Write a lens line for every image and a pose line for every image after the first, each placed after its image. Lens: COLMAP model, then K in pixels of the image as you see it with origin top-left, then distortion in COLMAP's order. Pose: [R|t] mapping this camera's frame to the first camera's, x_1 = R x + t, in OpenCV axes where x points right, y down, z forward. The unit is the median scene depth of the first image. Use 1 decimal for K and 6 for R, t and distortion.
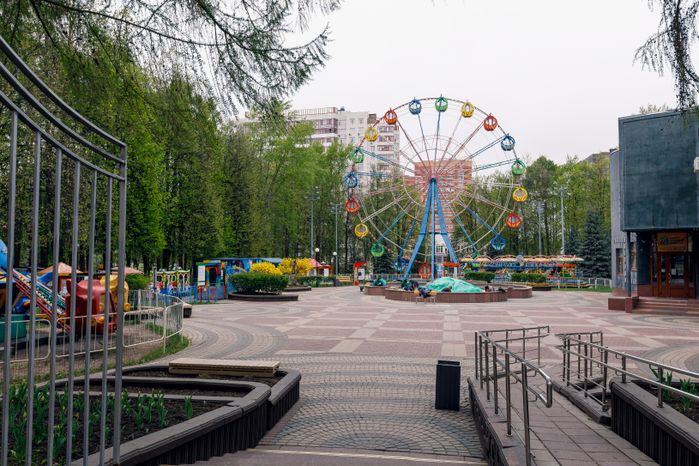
lens RADIAL K [[545.7, 0, 349.2], [0, 545.7, 233.4], [0, 0, 1]] dist [0.004893, 0.000128]
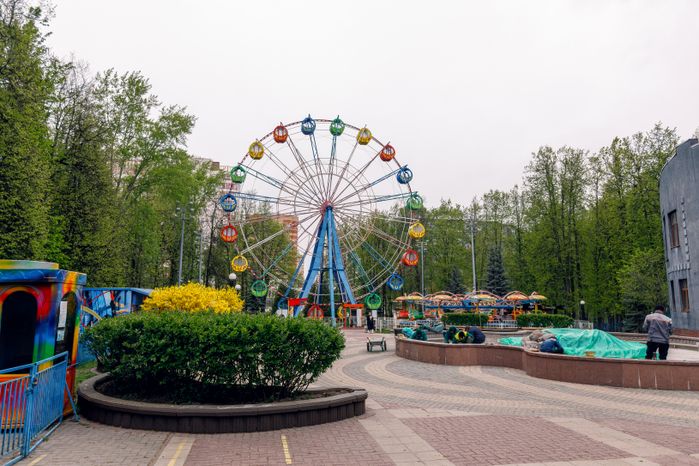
lens RADIAL K [[454.6, 0, 350.5], [0, 454.6, 232.6], [0, 0, 1]] dist [0.006078, 0.000741]
pose [[0.927426, 0.058309, 0.369434, -0.079693], [-0.016550, 0.993203, -0.115213, 0.024150], [-0.373641, 0.100737, 0.922087, 0.316194]]
